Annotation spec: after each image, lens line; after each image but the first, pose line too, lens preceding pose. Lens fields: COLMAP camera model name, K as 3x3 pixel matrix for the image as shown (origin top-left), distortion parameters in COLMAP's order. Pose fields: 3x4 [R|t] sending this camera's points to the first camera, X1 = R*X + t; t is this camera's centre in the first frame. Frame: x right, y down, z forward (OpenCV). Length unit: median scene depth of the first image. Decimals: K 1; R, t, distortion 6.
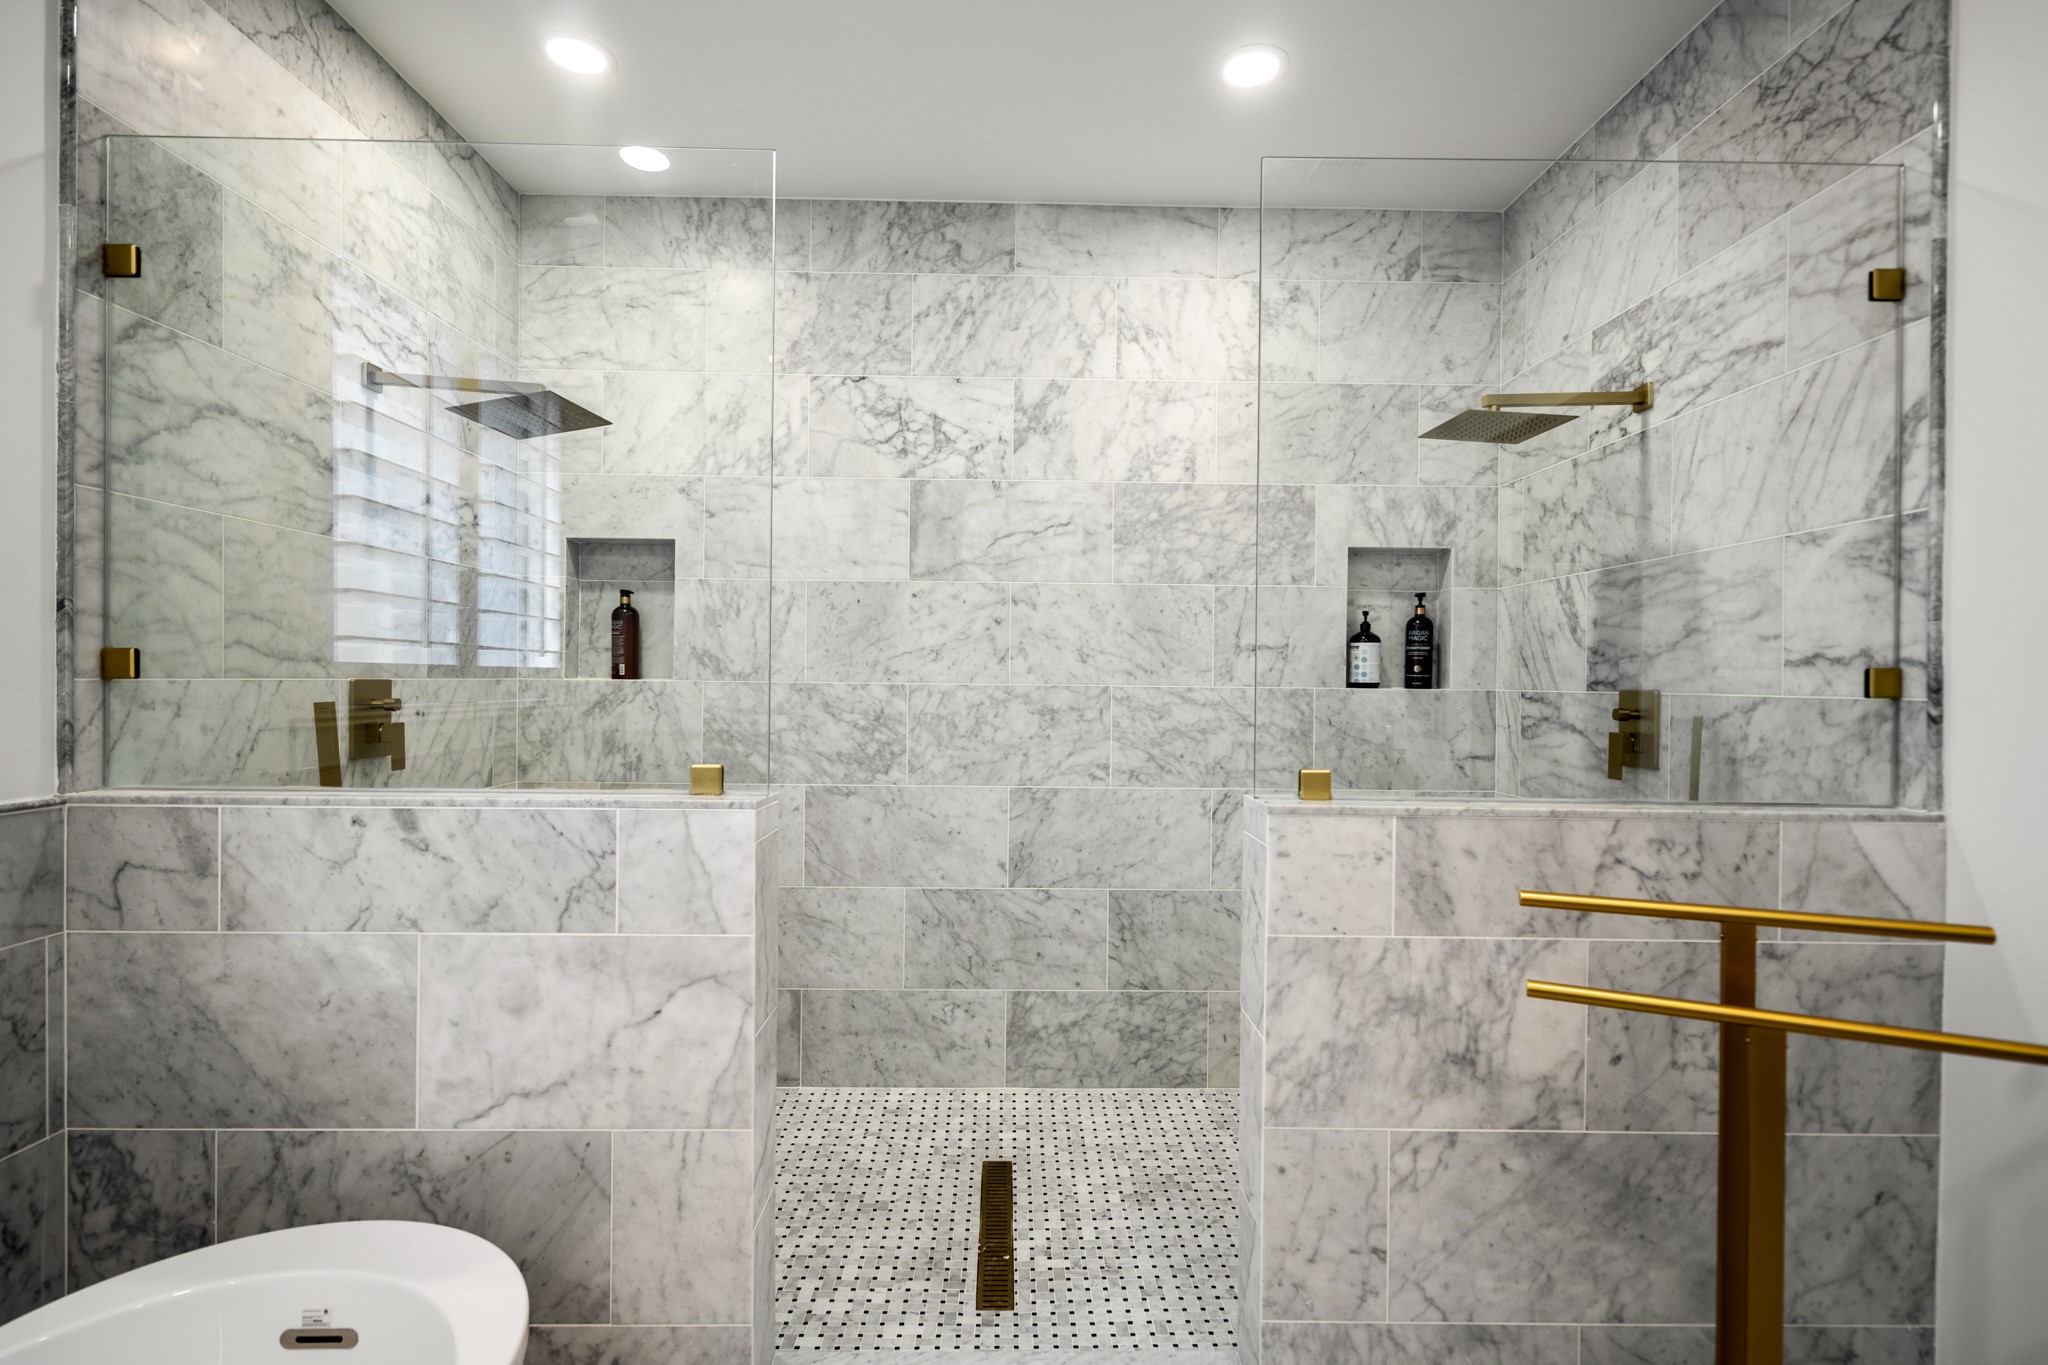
lens RADIAL K [[955.5, 0, 1022.6], [0, 955.5, 683.1], [0, 0, 1]] dist [0.004199, -0.001019]
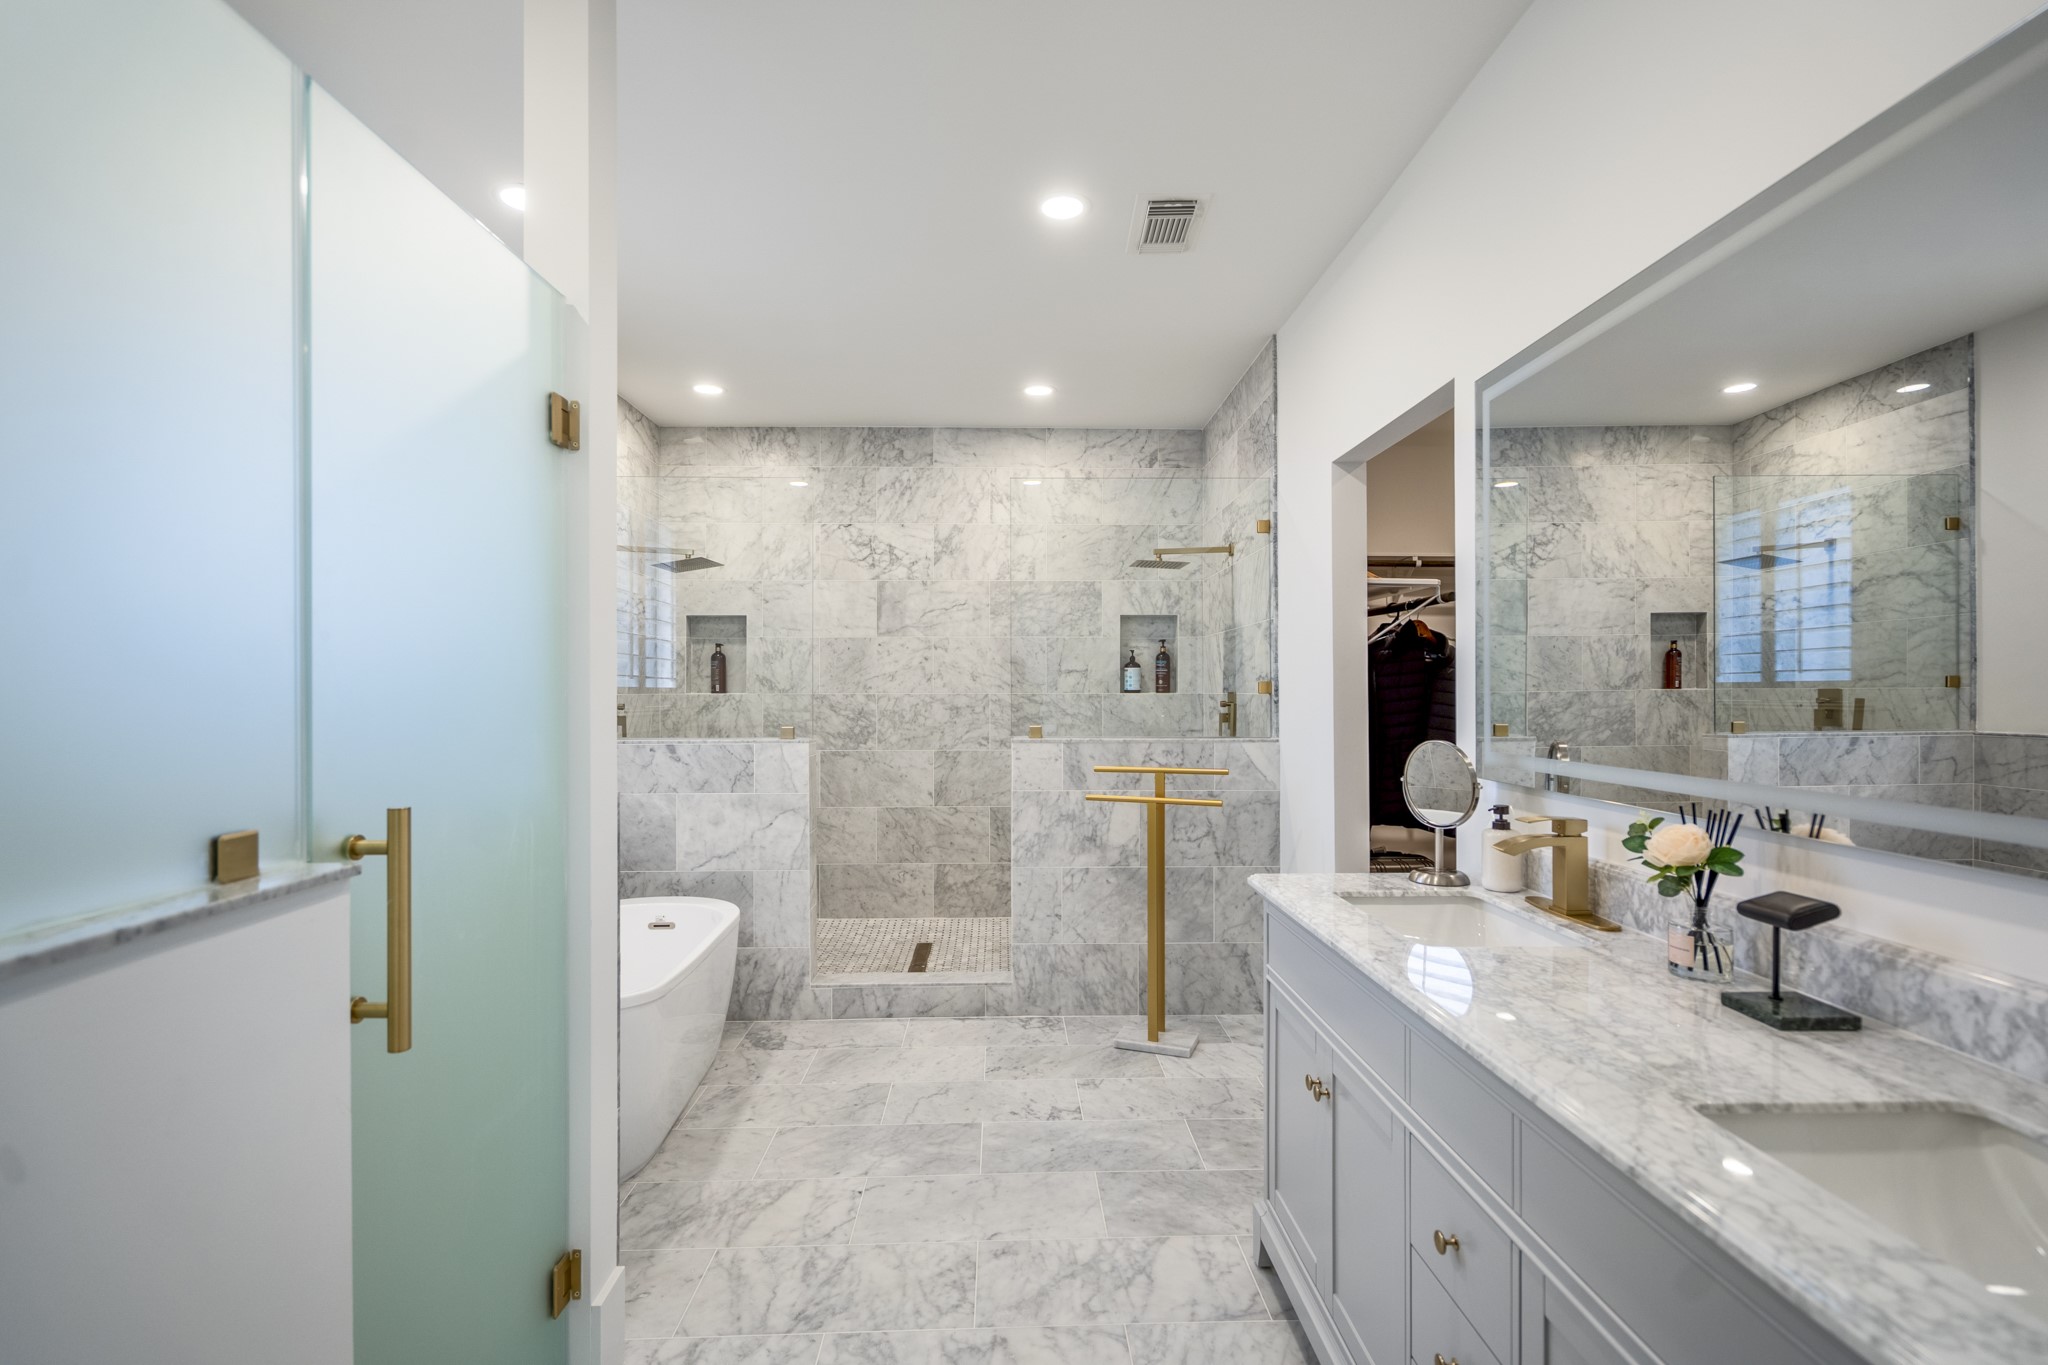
lens RADIAL K [[955.5, 0, 1024.7], [0, 955.5, 684.2], [0, 0, 1]] dist [0.004199, -0.001019]
pose [[0.999854, -0.012887, 0.011204, 0.139518], [0.013003, 0.999861, -0.010402, 0.004850], [-0.011069, 0.010546, 0.999883, -0.807926]]
